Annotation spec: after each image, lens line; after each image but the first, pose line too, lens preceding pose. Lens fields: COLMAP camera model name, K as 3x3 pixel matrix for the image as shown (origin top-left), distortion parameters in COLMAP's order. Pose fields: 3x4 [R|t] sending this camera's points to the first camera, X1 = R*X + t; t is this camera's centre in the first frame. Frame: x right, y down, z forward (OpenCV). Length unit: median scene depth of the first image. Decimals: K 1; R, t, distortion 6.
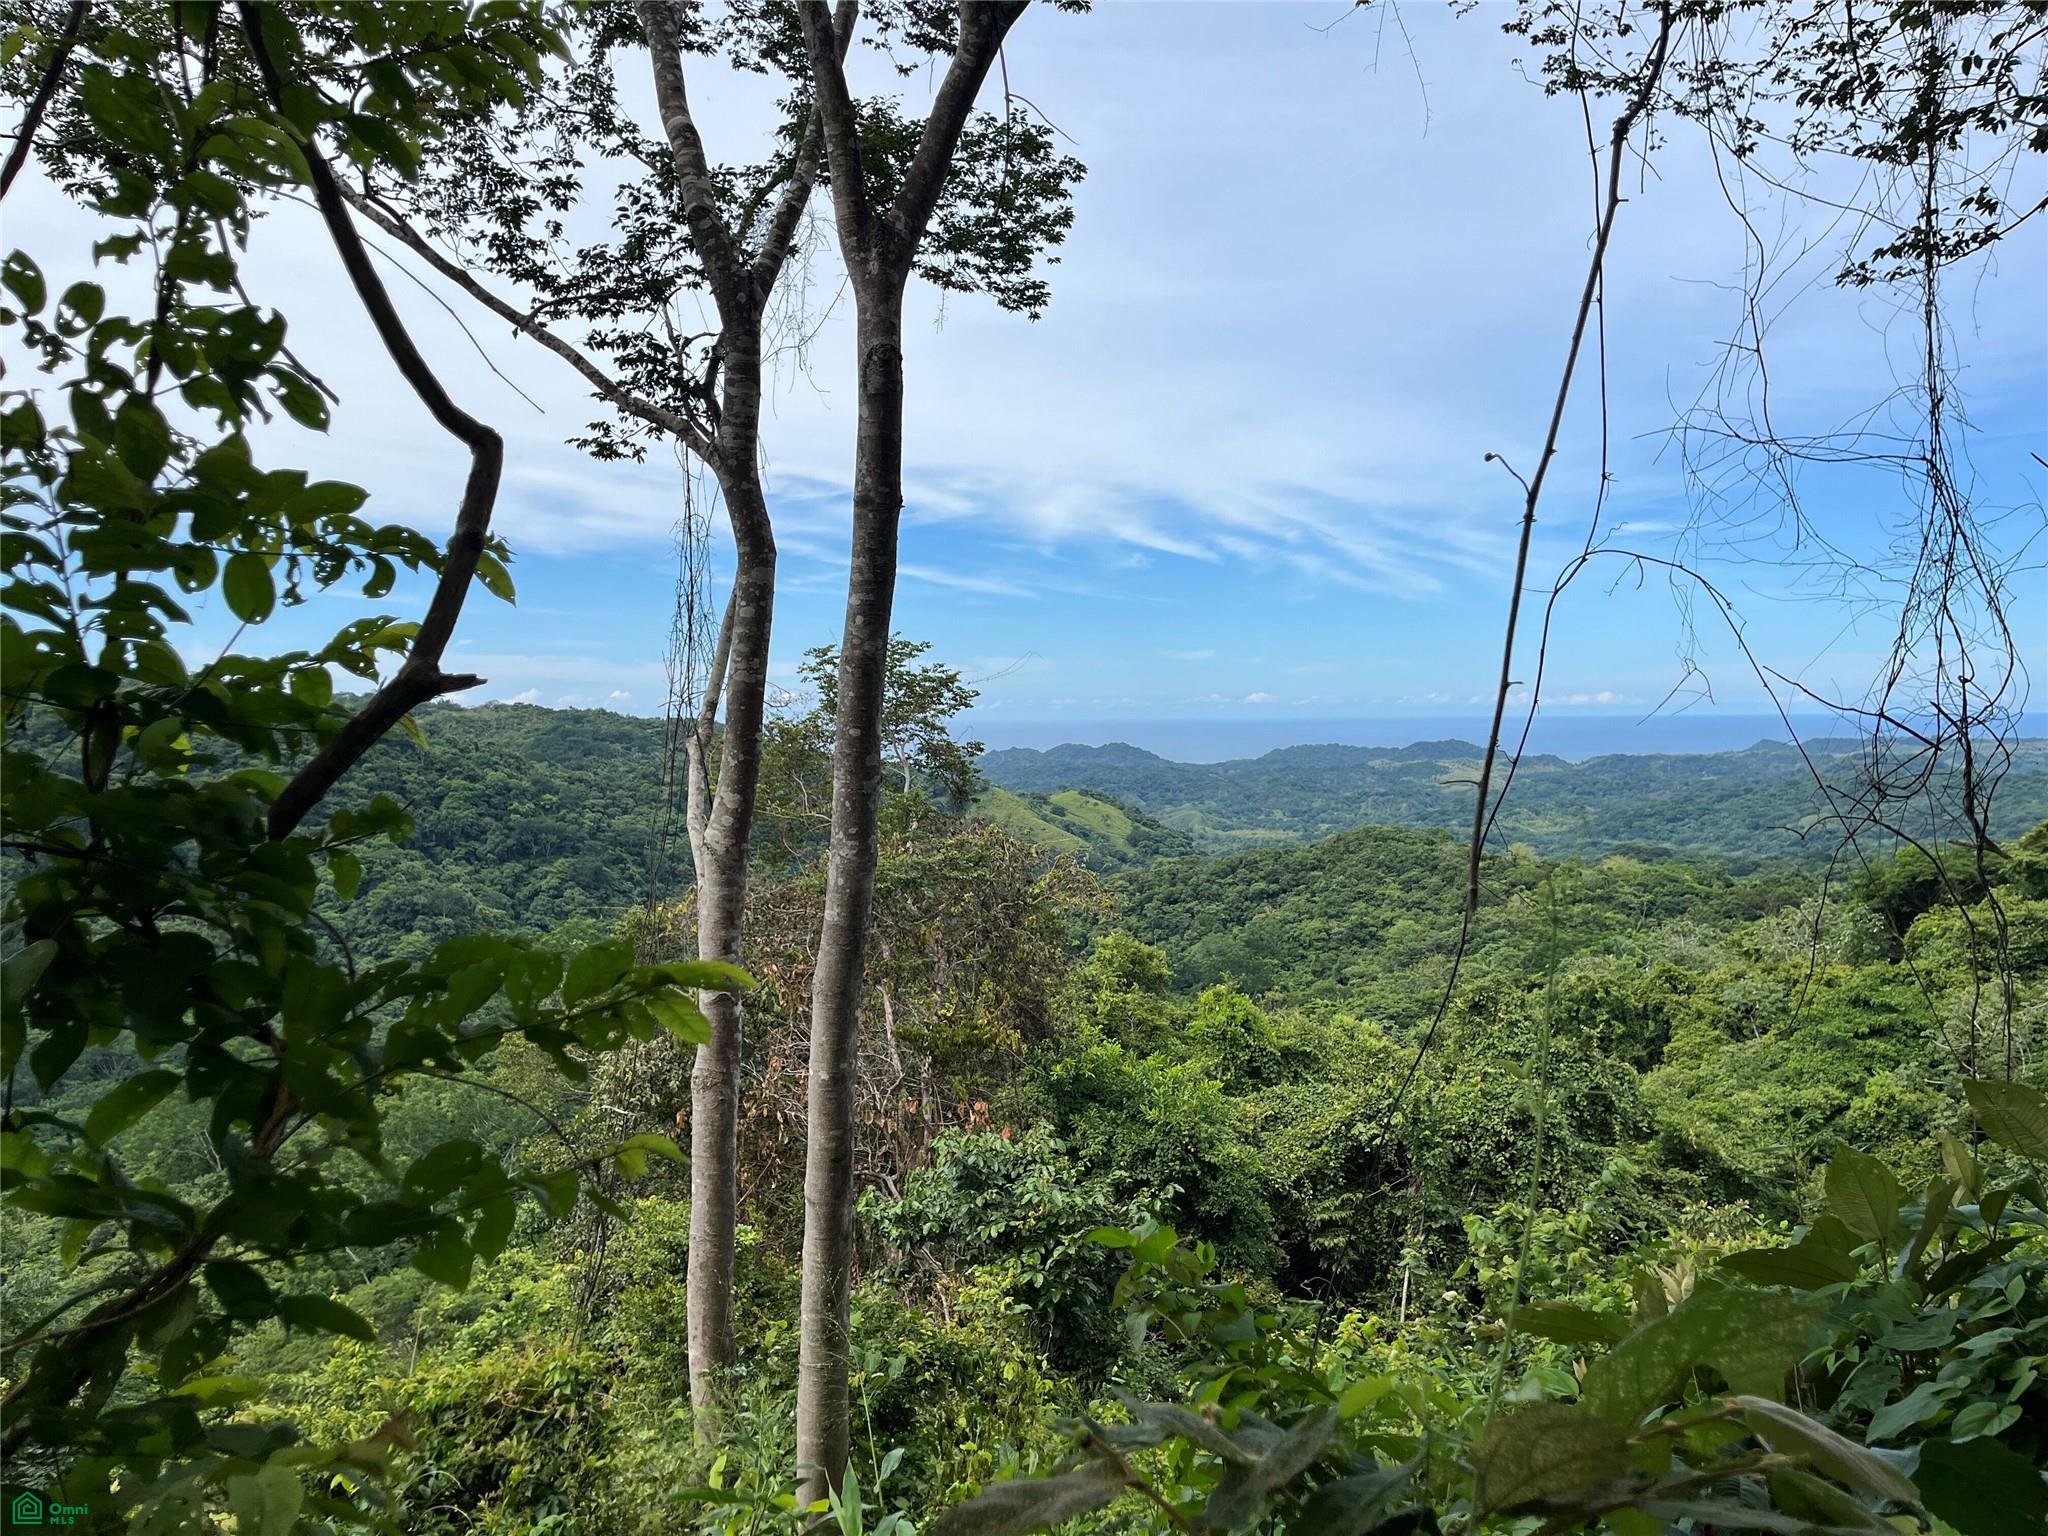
lens RADIAL K [[1390.2, 0, 1056.2], [0, 1390.2, 766.3], [0, 0, 1]] dist [0.051957, -0.032508]
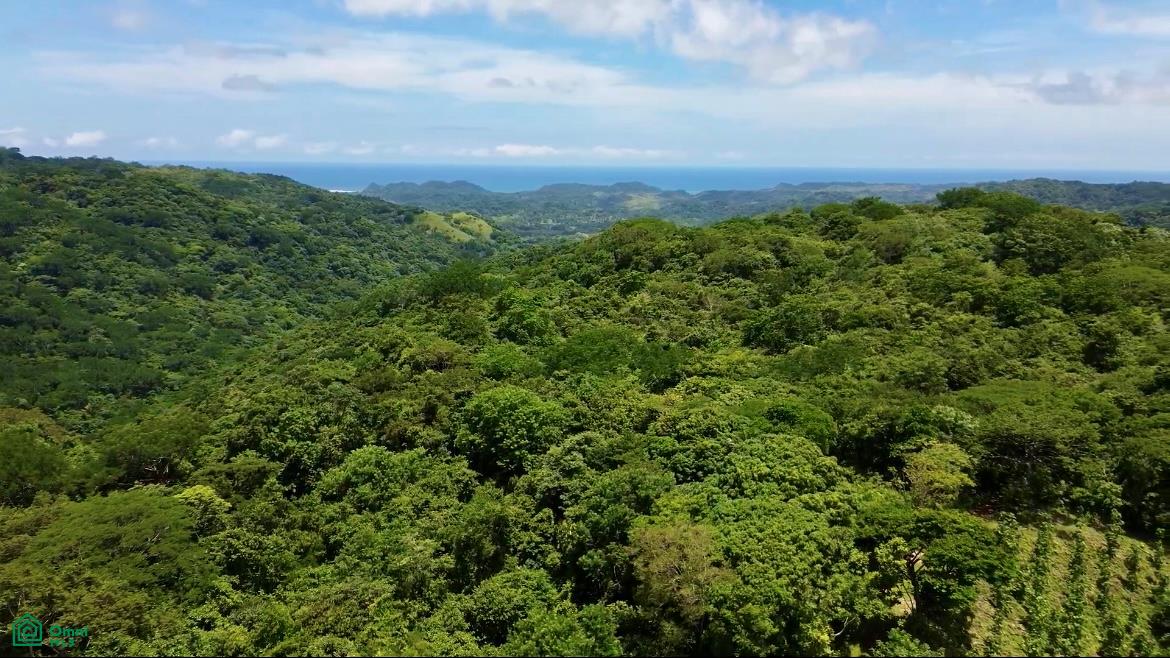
lens RADIAL K [[867.2, 0, 585.0], [0, 867.2, 329.0], [0, 0, 1]] dist [0.078788, -0.078800]
pose [[0.976040, -0.023484, 0.216322, -1.716432], [-0.012464, 0.986493, 0.163330, -0.457578], [-0.217235, -0.162112, 0.962563, -6.169281]]
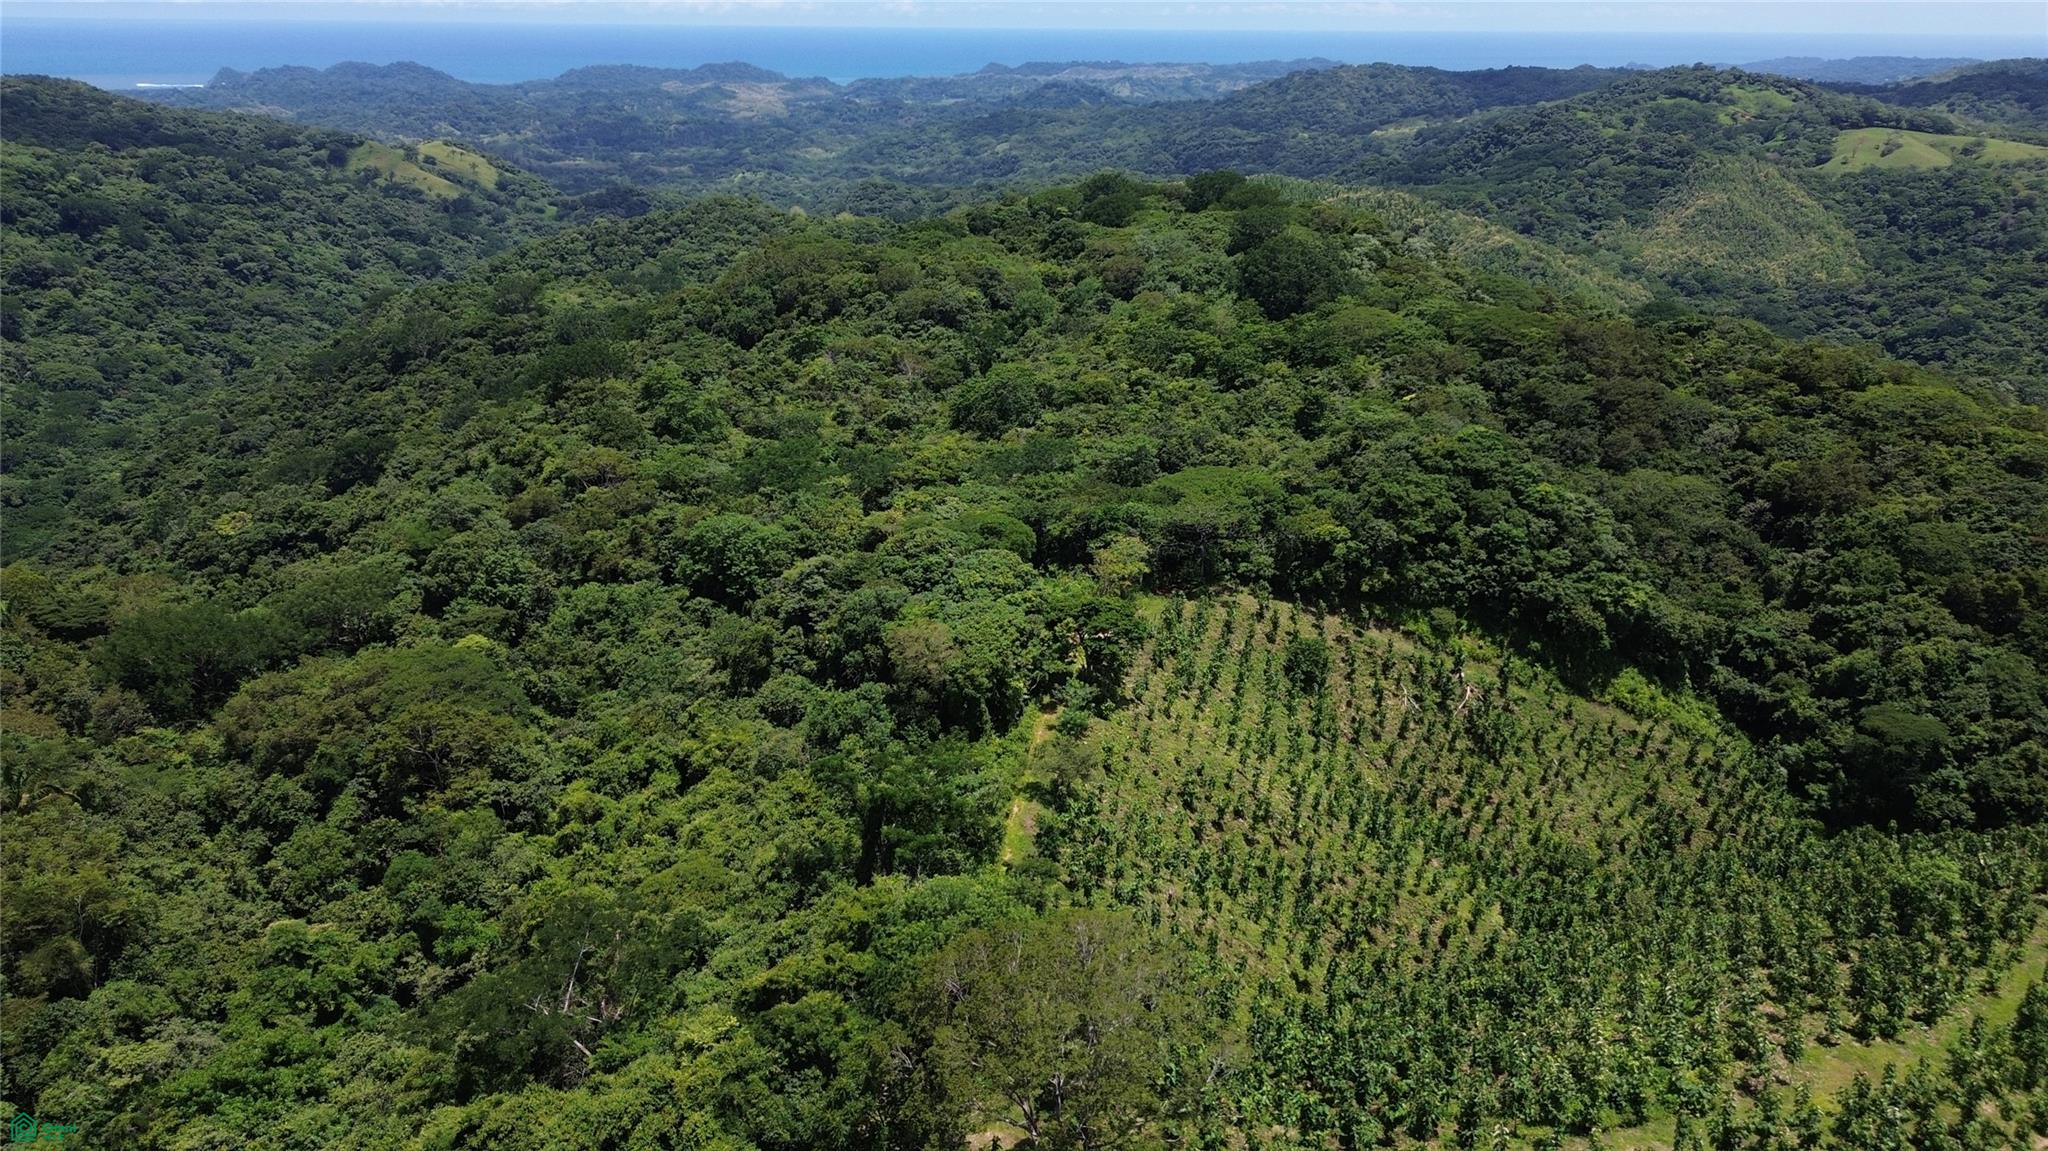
lens RADIAL K [[1518.0, 0, 1024.0], [0, 1518.0, 575.5], [0, 0, 1]] dist [0.078788, -0.078800]
pose [[0.897078, -0.145029, 0.417394, -2.481076], [-0.000592, 0.944208, 0.329349, -1.156506], [-0.441872, -0.295699, 0.846942, -7.882321]]
